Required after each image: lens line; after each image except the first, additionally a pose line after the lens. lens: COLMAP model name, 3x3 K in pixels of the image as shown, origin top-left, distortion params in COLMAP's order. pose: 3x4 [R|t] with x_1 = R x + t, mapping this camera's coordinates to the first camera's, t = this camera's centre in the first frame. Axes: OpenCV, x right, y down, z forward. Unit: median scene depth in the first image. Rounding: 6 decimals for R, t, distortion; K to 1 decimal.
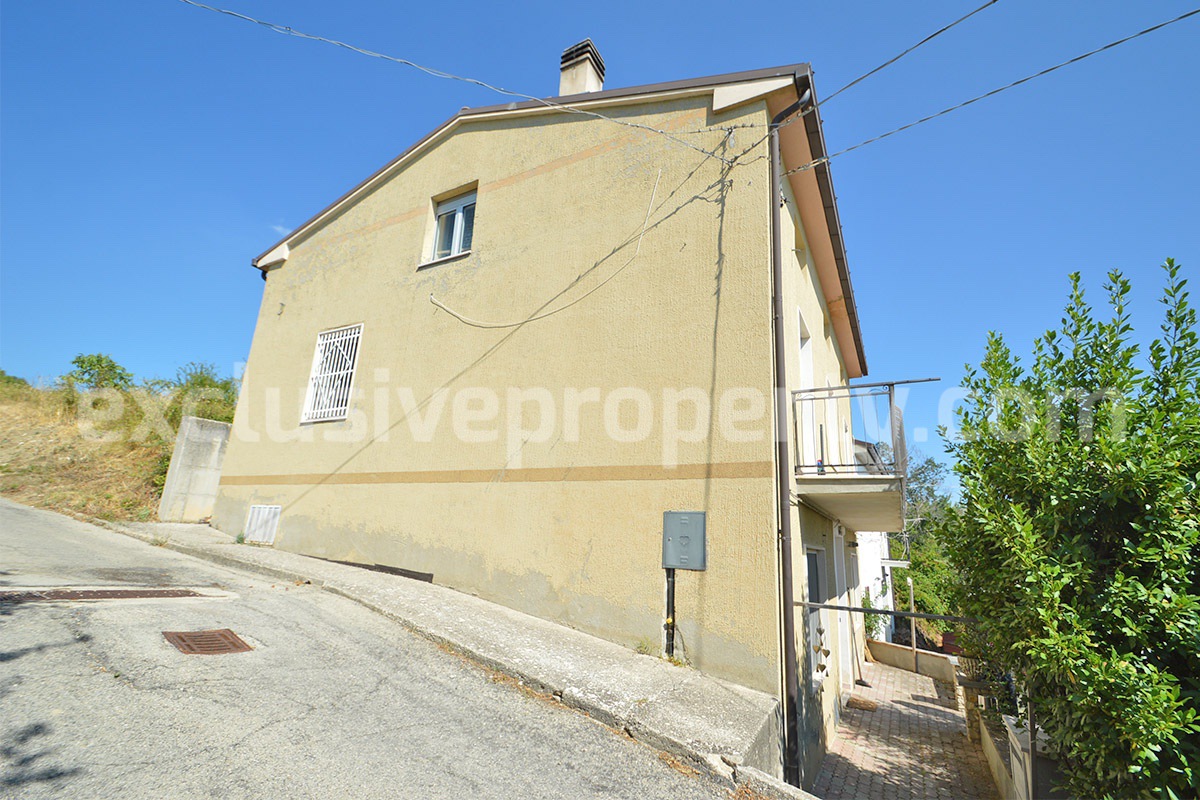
lens RADIAL K [[539.3, 0, 596.2], [0, 539.3, 400.3], [0, 0, 1]] dist [0.014414, -0.018187]
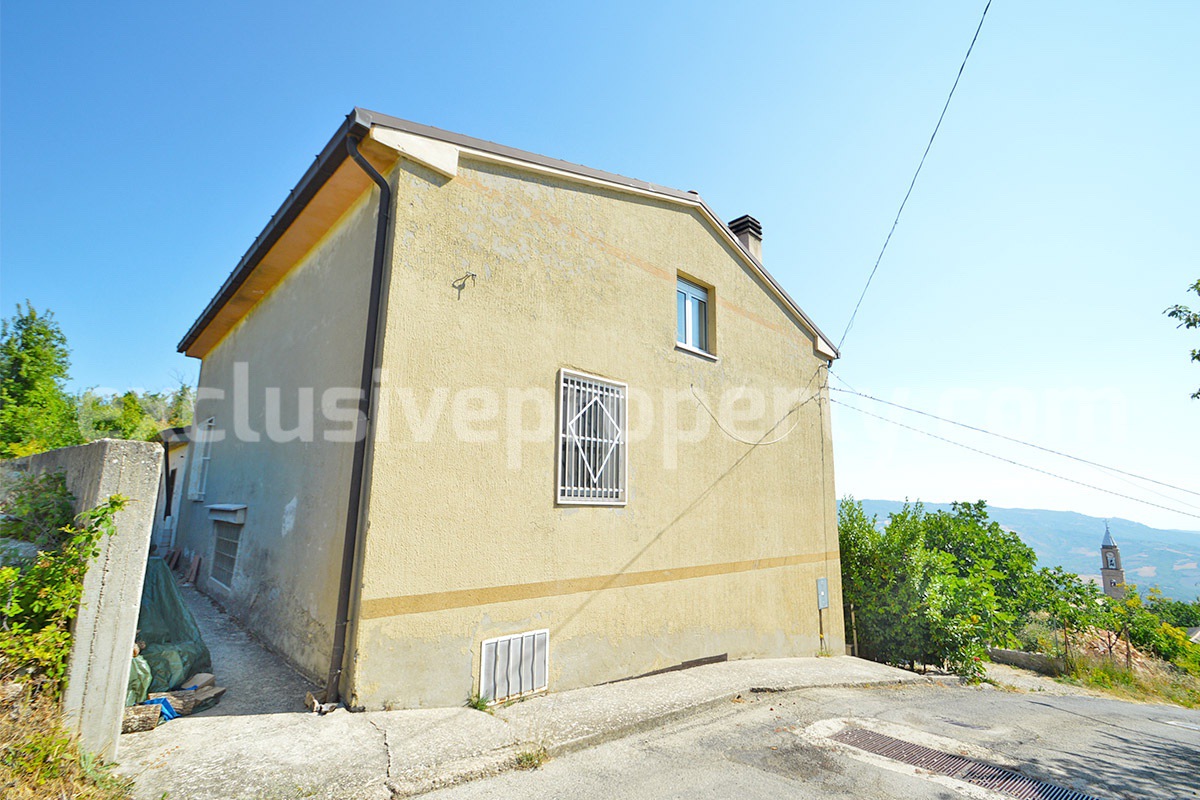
lens RADIAL K [[550.1, 0, 608.6], [0, 550.1, 403.9], [0, 0, 1]] dist [0.015262, -0.019532]
pose [[0.282921, 0.133109, 0.949862, -1.383362], [-0.245738, 0.967328, -0.062362, -0.060297], [-0.927129, -0.215774, 0.306388, 0.854006]]
